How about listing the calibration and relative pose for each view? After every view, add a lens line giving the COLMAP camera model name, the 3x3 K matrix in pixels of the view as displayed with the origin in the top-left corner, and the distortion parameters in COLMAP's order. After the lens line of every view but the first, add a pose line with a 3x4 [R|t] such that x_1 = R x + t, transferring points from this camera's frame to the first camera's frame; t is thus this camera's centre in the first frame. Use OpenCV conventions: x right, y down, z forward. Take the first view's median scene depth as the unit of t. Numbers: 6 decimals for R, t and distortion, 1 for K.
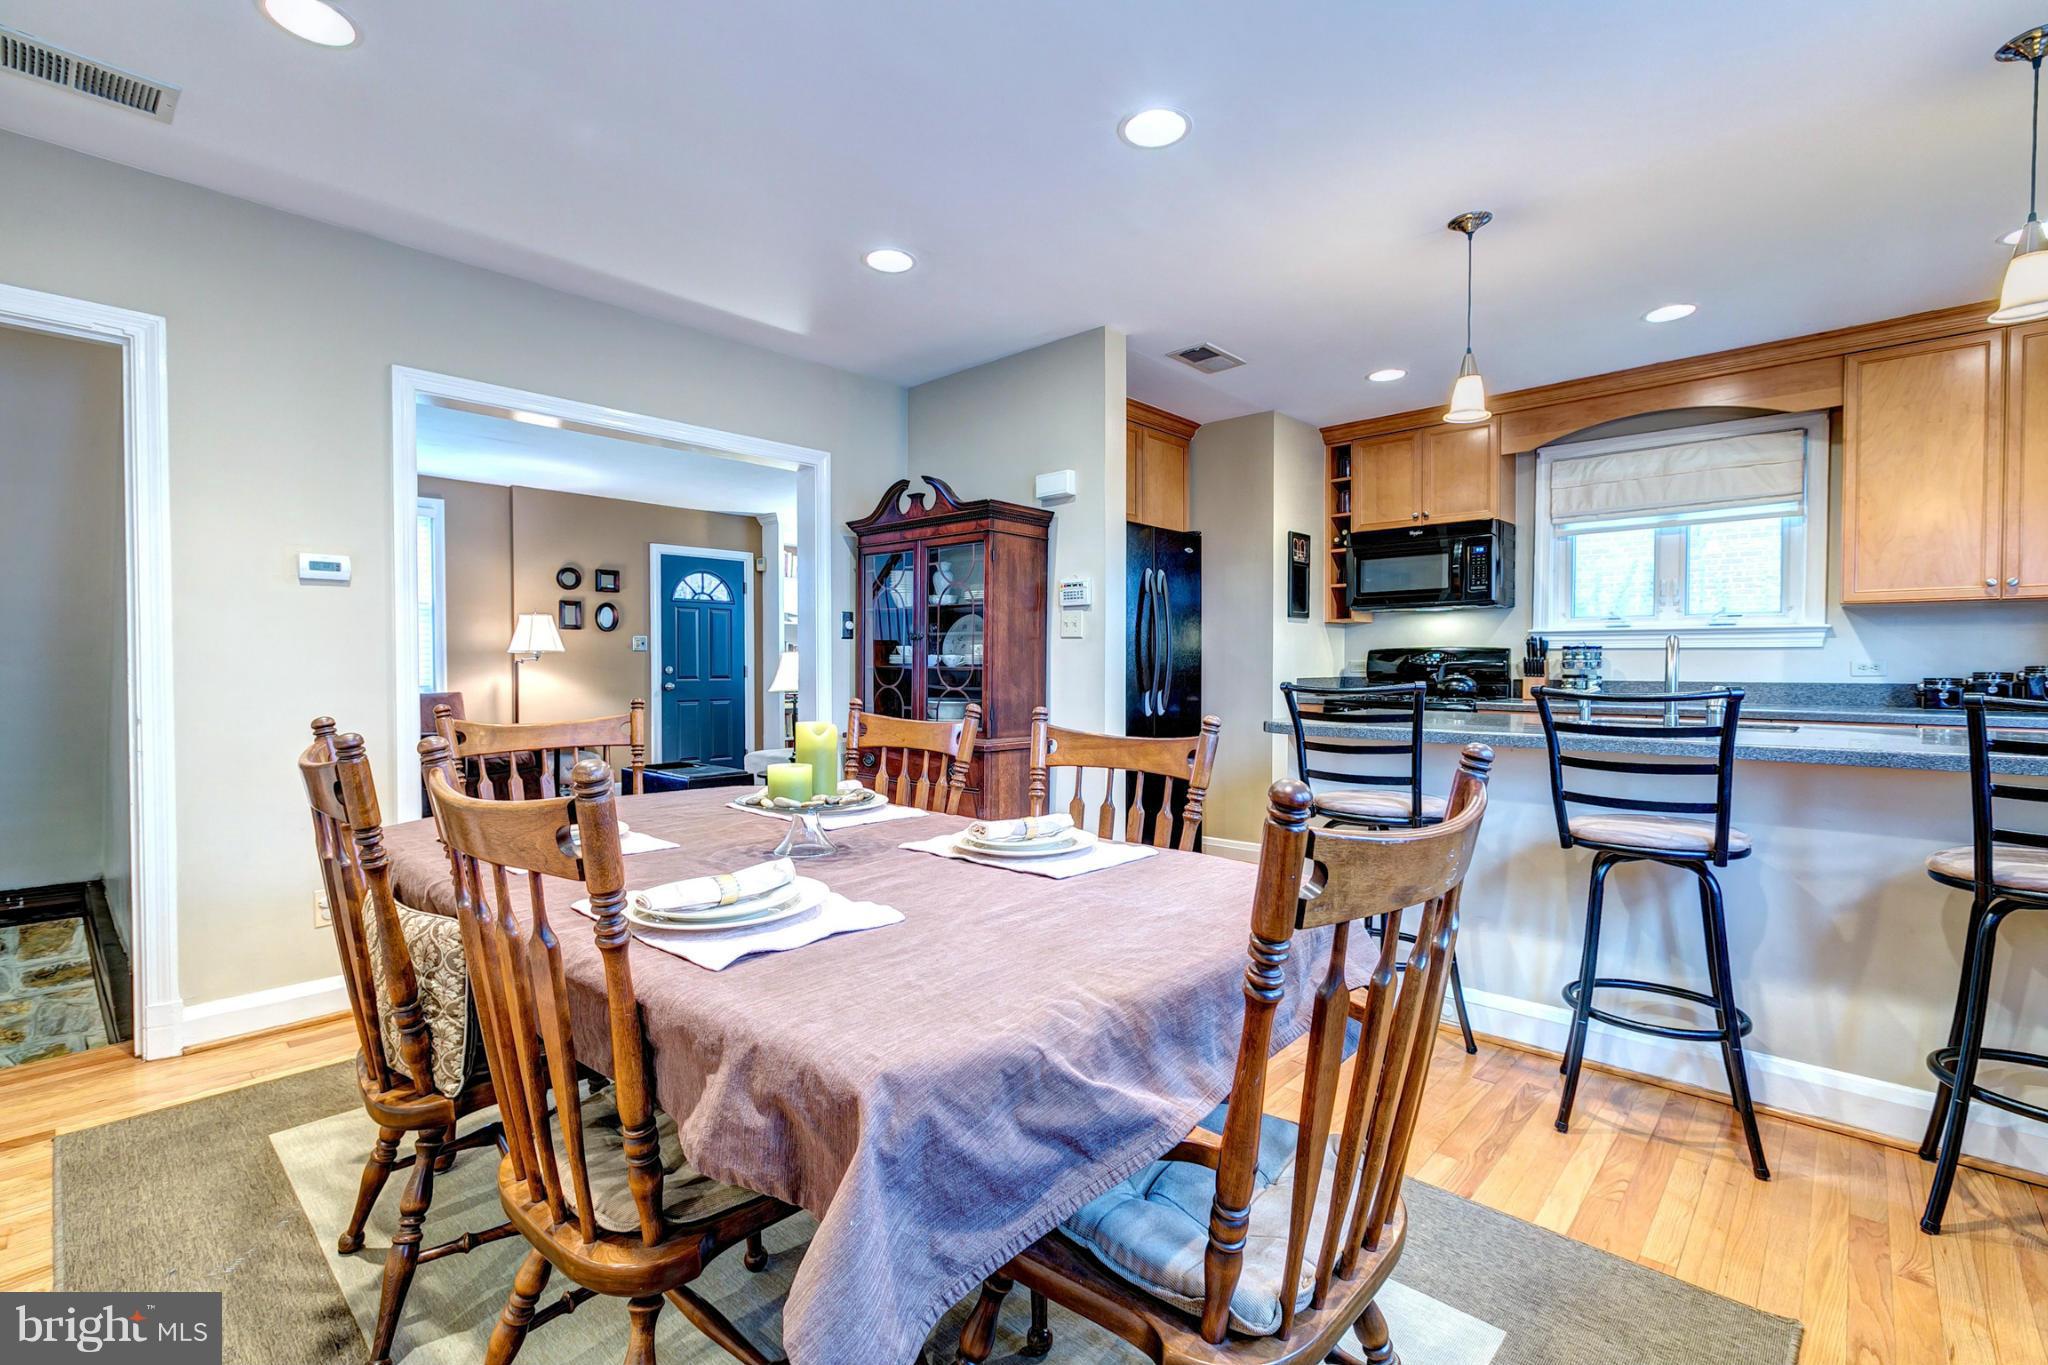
lens RADIAL K [[922.0, 0, 1000.5], [0, 922.0, 679.0], [0, 0, 1]] dist [0.004012, -0.001562]
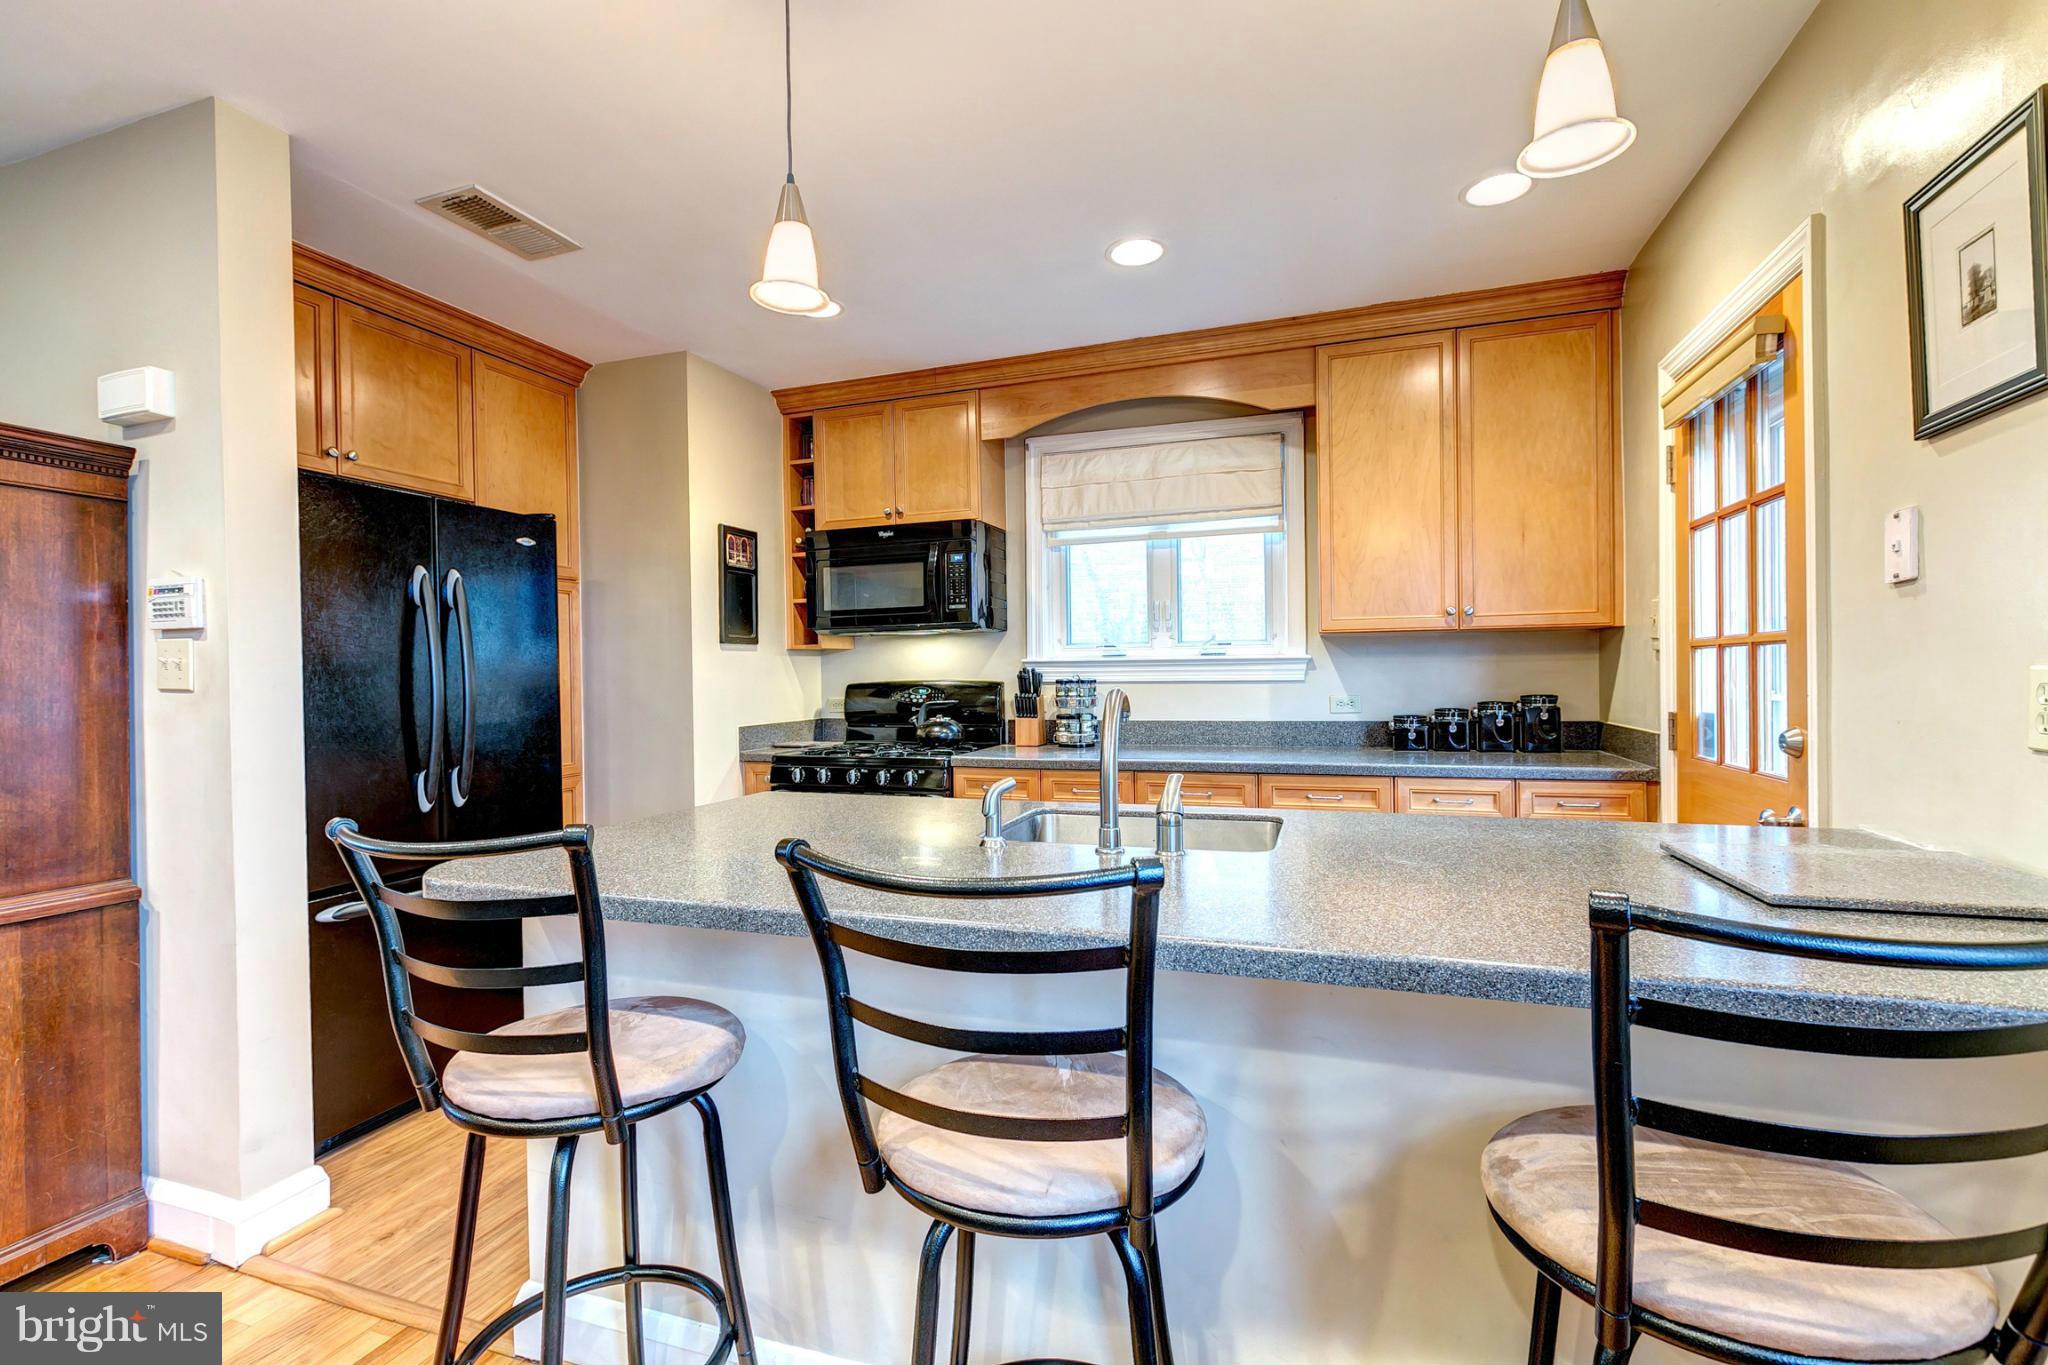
lens RADIAL K [[922.0, 0, 1007.5], [0, 922.0, 676.5], [0, 0, 1]] dist [0.004012, -0.001562]
pose [[0.914301, -0.014381, 0.404780, 0.279350], [0.021231, 0.999697, -0.012439, -0.034238], [-0.404479, 0.019966, 0.914329, 0.315190]]
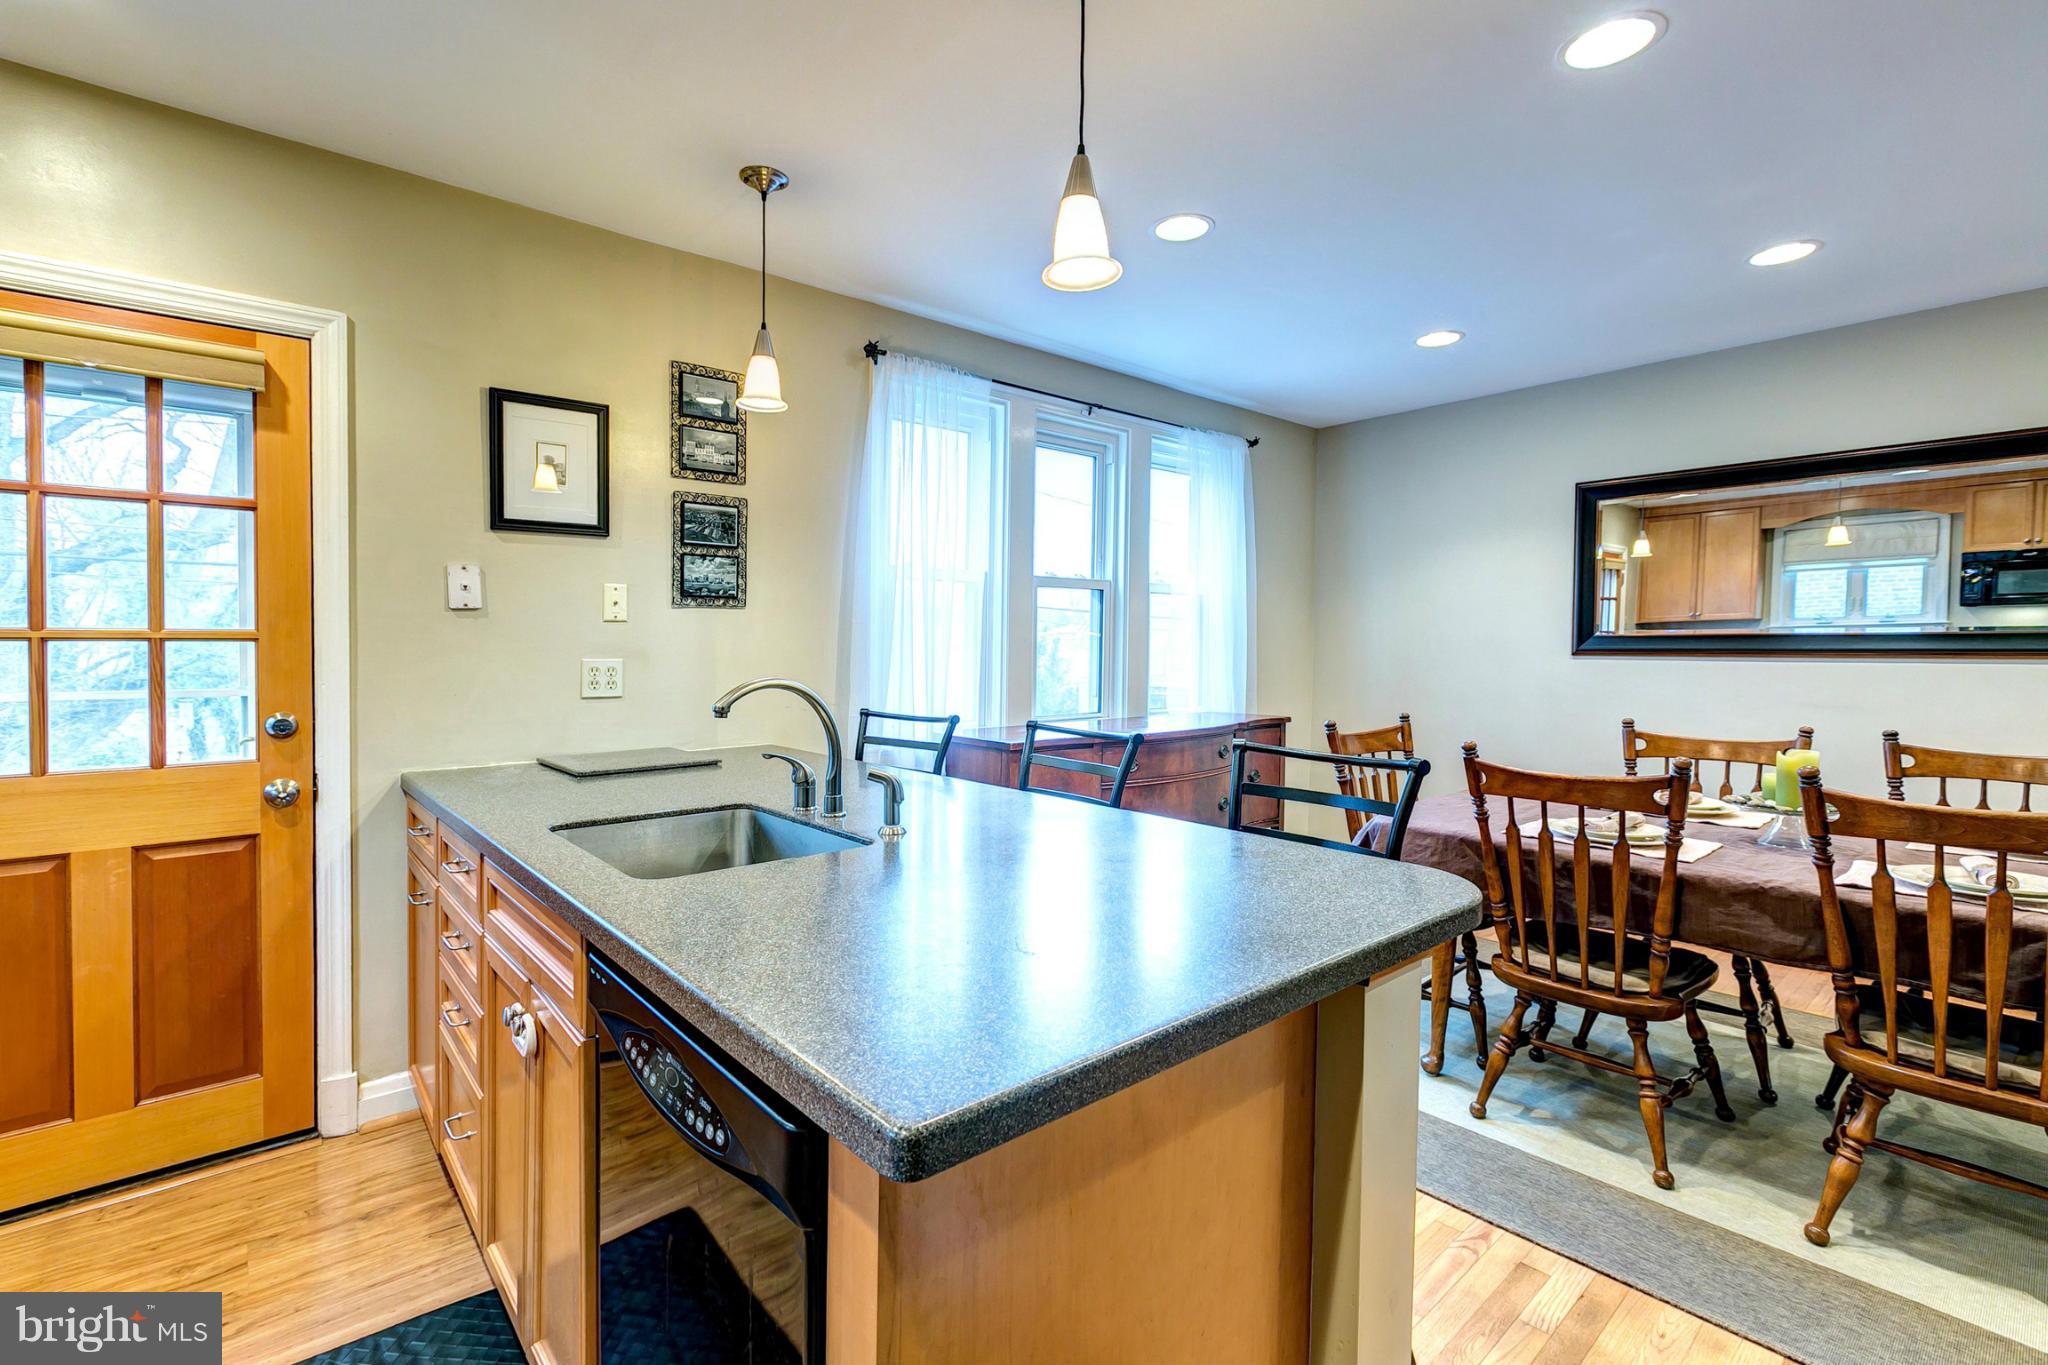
lens RADIAL K [[922.0, 0, 1025.3], [0, 922.0, 655.3], [0, 0, 1]] dist [0.004012, -0.001562]
pose [[-0.995513, -0.000601, 0.094619, 0.335123], [0.001890, 0.999654, 0.026229, -0.053805], [-0.094602, 0.026290, -0.995168, 1.081124]]
